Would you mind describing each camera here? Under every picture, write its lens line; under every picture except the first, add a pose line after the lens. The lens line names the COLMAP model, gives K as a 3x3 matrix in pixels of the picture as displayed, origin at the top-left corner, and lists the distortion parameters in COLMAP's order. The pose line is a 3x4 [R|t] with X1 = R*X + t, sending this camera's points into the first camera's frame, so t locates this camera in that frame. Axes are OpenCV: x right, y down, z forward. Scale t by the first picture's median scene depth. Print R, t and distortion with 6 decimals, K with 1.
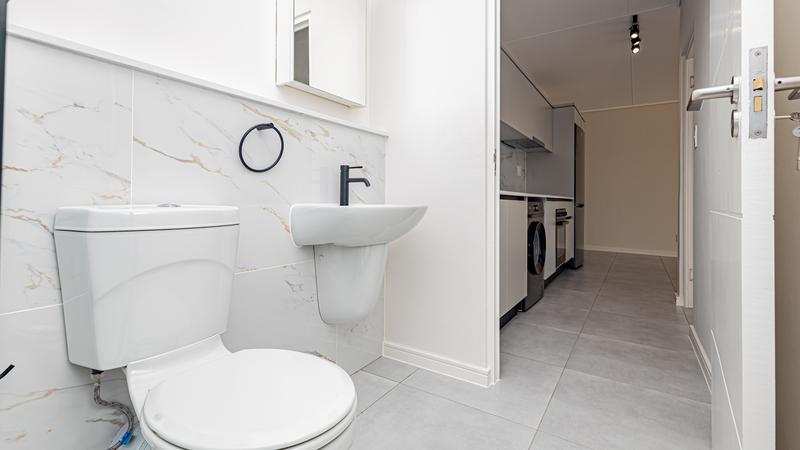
lens RADIAL K [[366.3, 0, 400.0], [0, 366.3, 225.0], [0, 0, 1]] dist [0.001250, 0.000158]
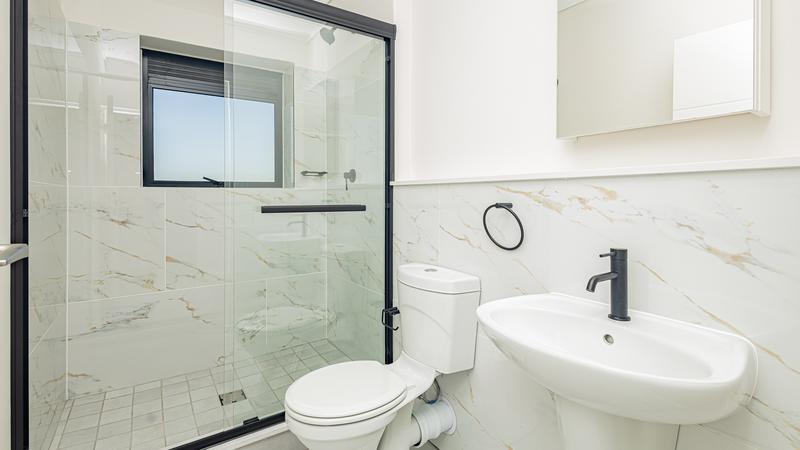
lens RADIAL K [[366.3, 0, 400.0], [0, 366.3, 225.0], [0, 0, 1]] dist [0.001250, 0.000158]
pose [[-0.400083, 0.059173, -0.914567, 0.619493], [-0.058426, 0.994237, 0.089886, -0.278066], [0.914615, 0.089396, -0.394320, 1.094289]]
